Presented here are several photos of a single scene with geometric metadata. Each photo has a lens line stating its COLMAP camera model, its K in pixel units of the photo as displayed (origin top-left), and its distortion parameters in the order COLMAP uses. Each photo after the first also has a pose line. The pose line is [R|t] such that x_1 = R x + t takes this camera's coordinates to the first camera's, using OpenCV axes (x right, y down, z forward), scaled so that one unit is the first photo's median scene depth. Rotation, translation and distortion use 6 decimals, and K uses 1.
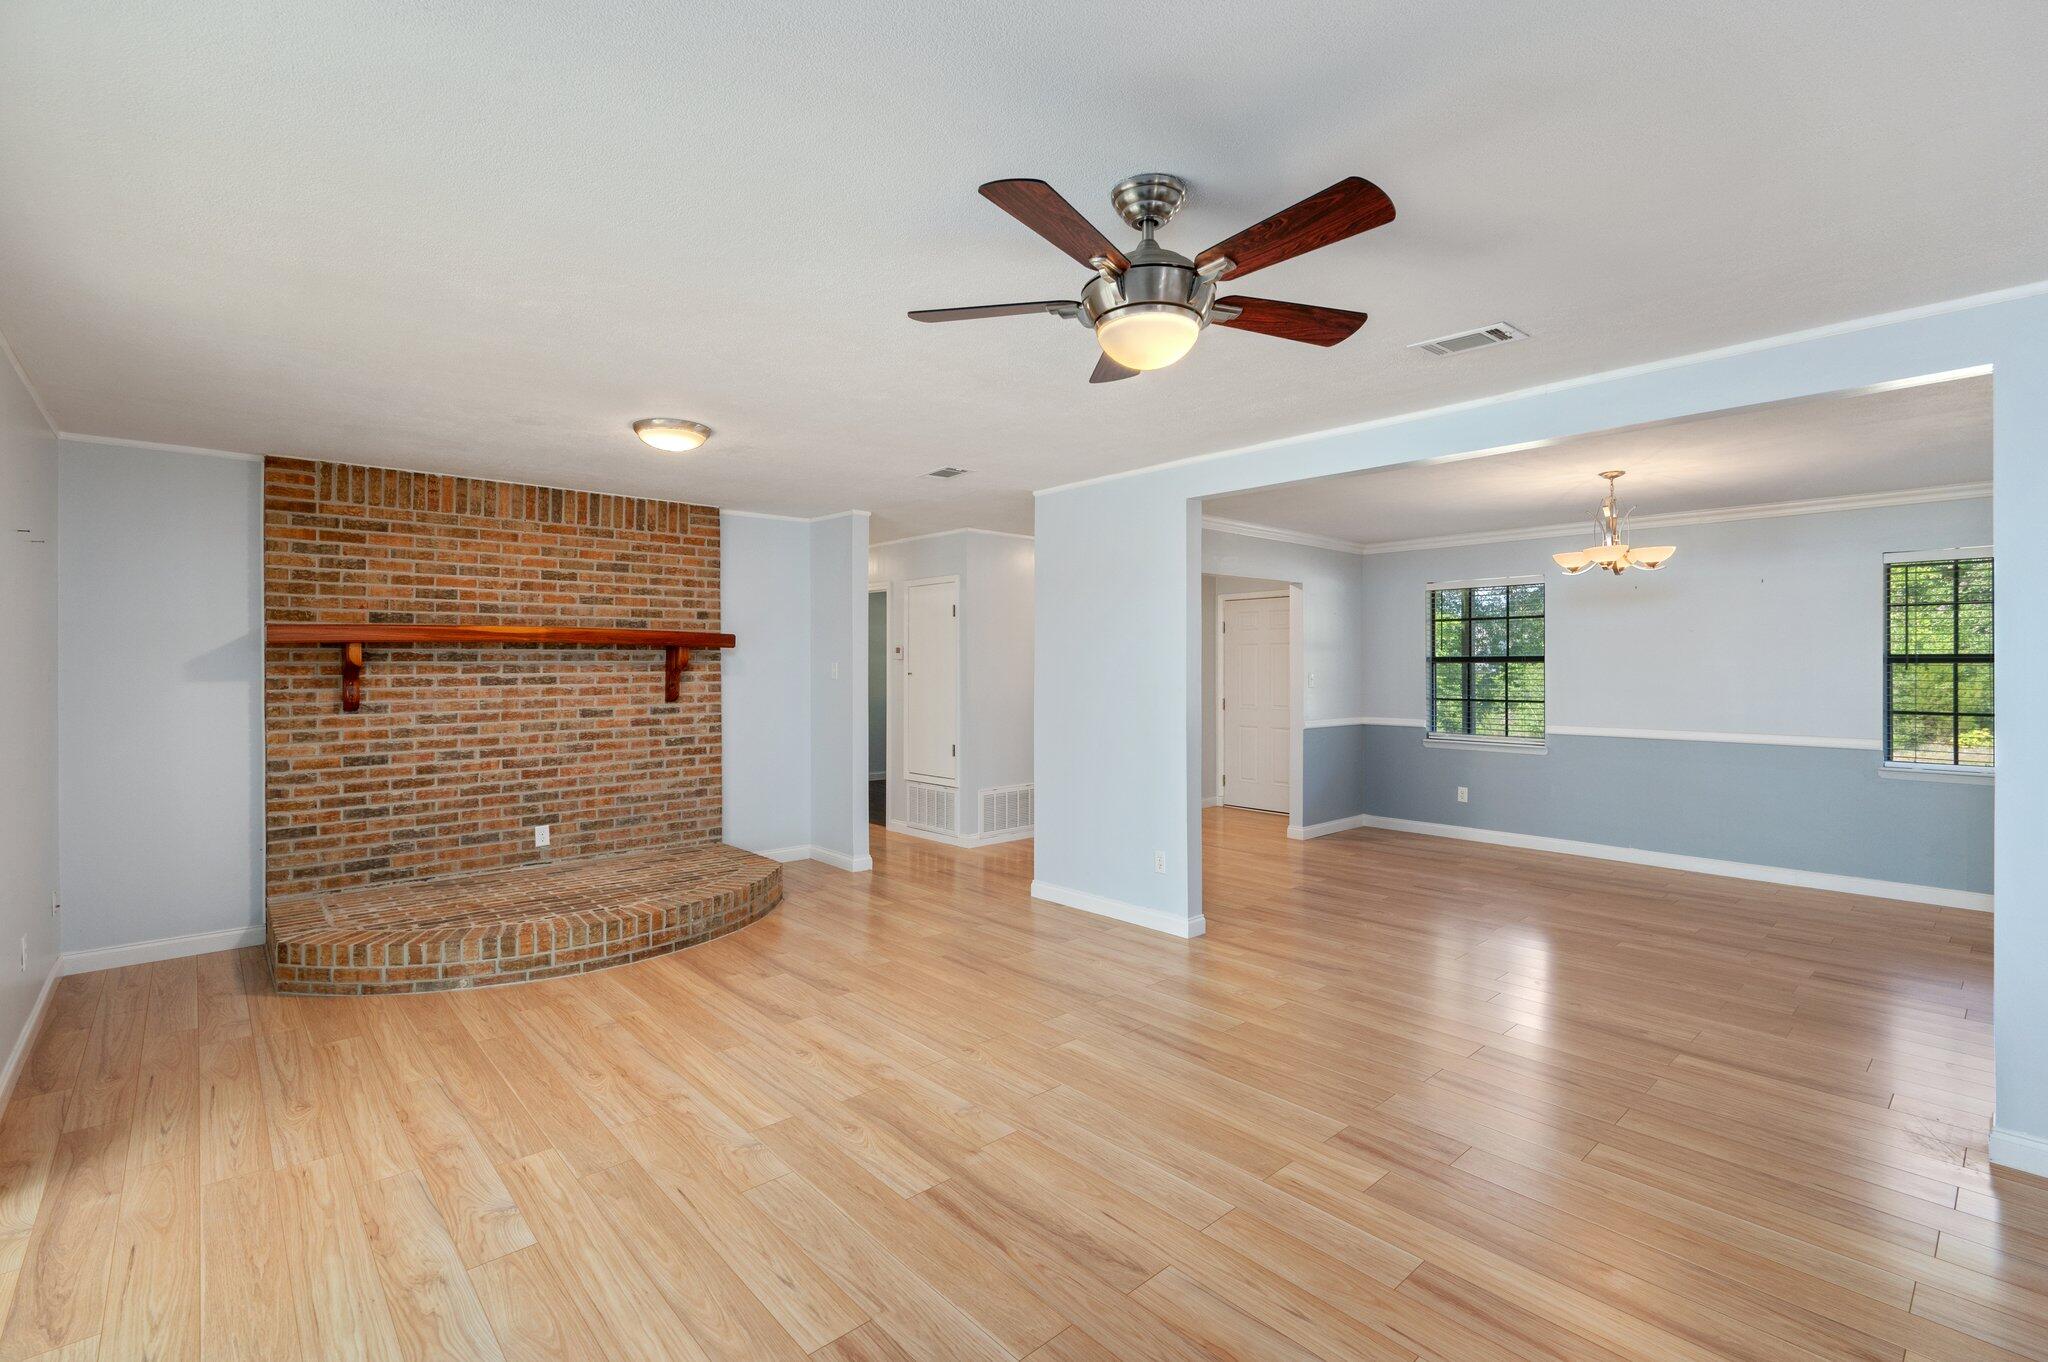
lens RADIAL K [[917.7, 0, 1022.1], [0, 917.7, 673.2], [0, 0, 1]] dist [-0.000182, 0.000104]
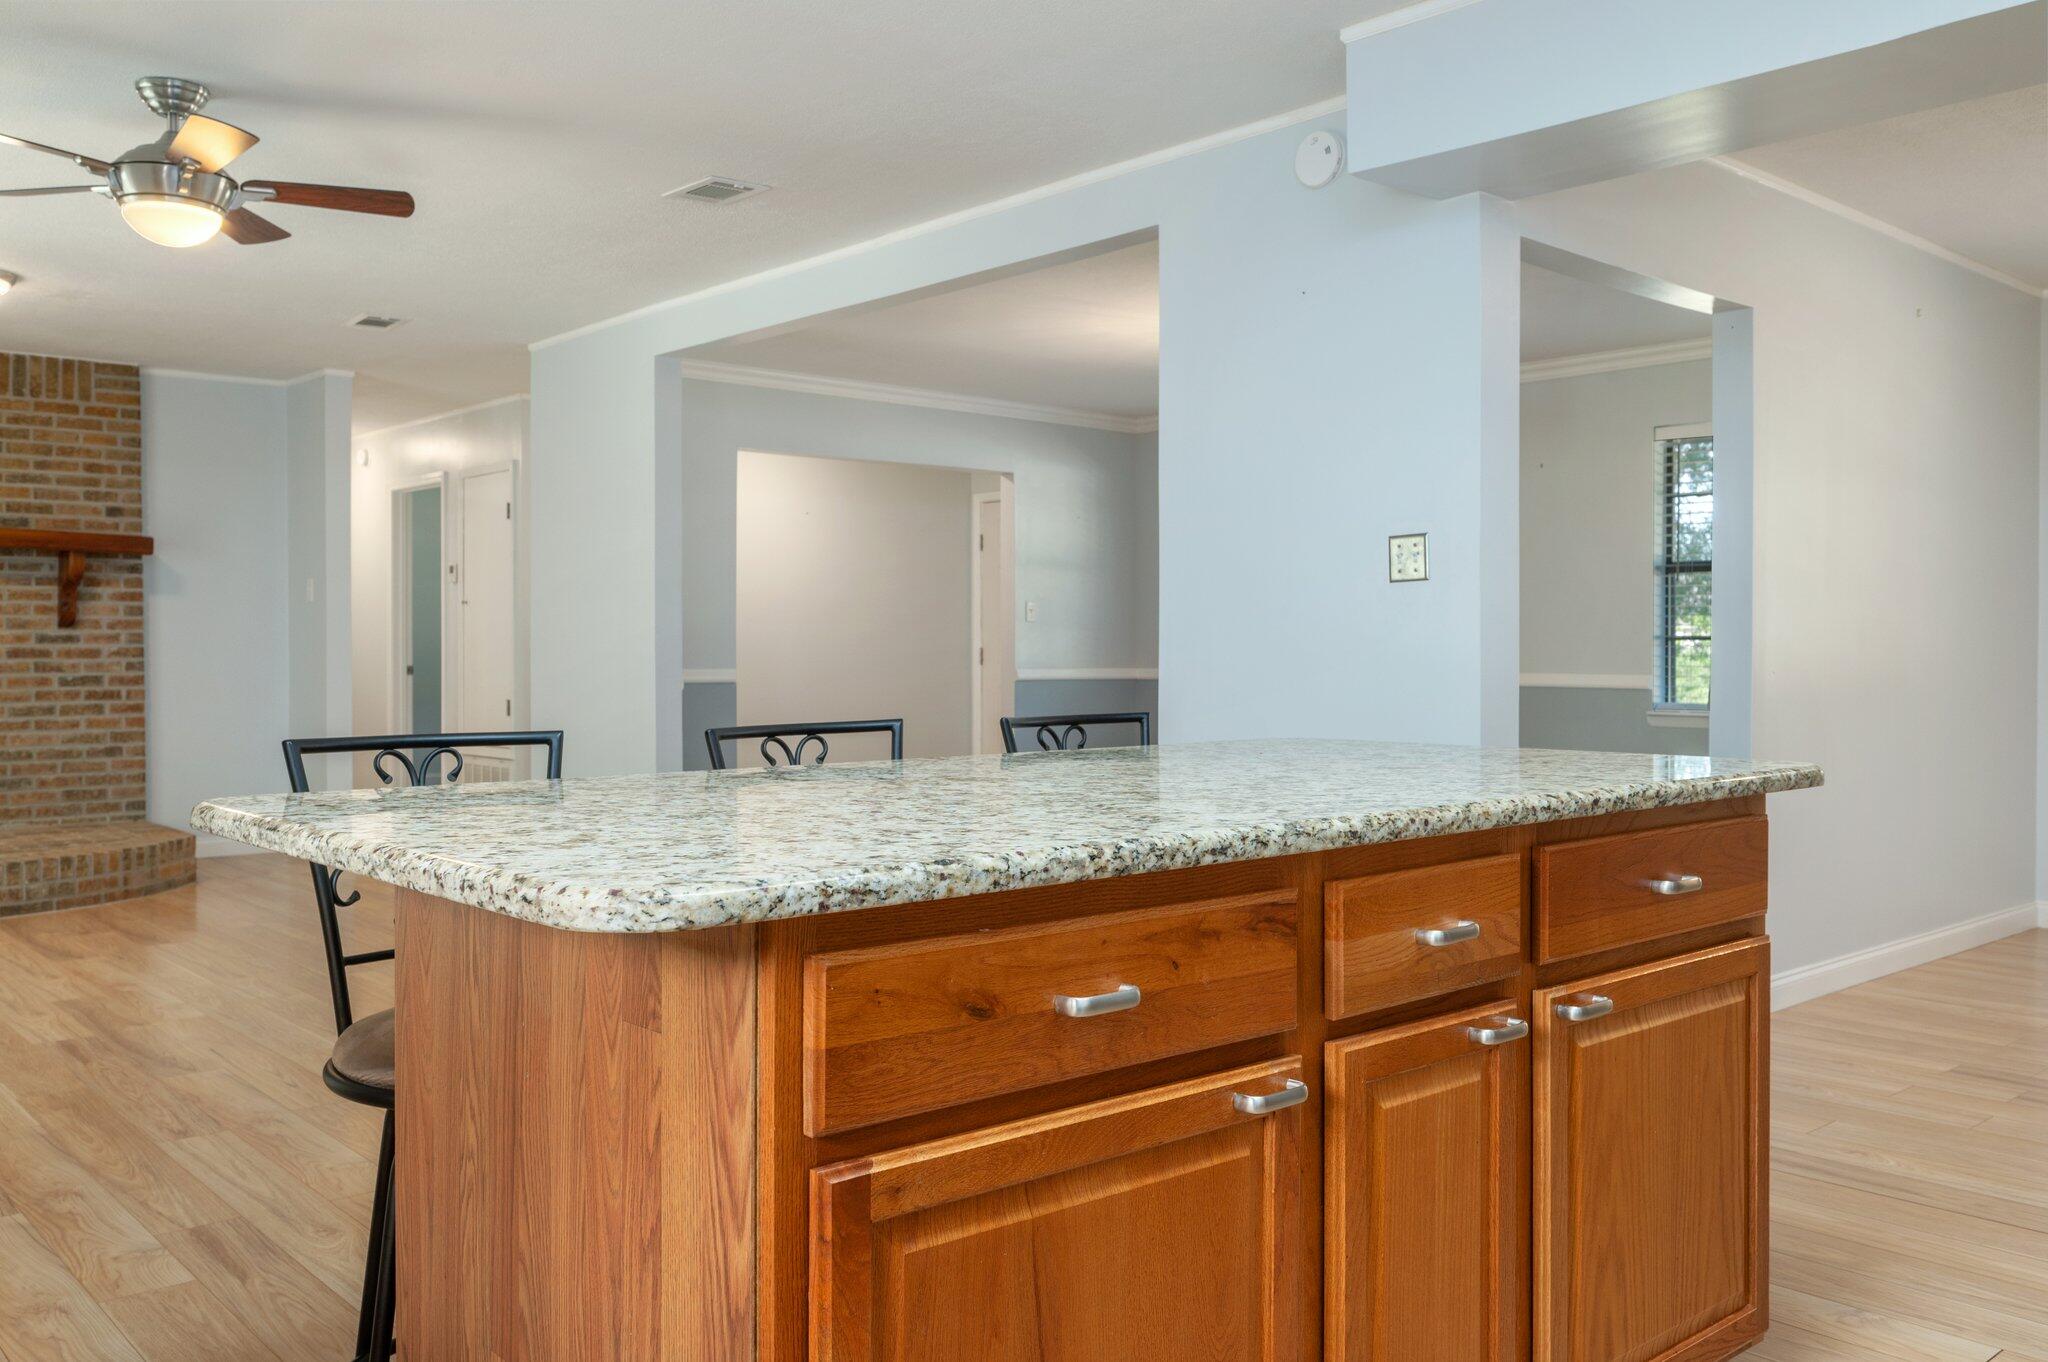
lens RADIAL K [[1663.7, 0, 1024.0], [0, 1663.7, 681.0], [0, 0, 1]] dist [-0.000304, -0.001542]
pose [[0.999987, 0.001828, -0.004800, 0.398541], [-0.001763, 0.999907, 0.013531, 0.054876], [0.004824, -0.013522, 0.999897, -0.344087]]
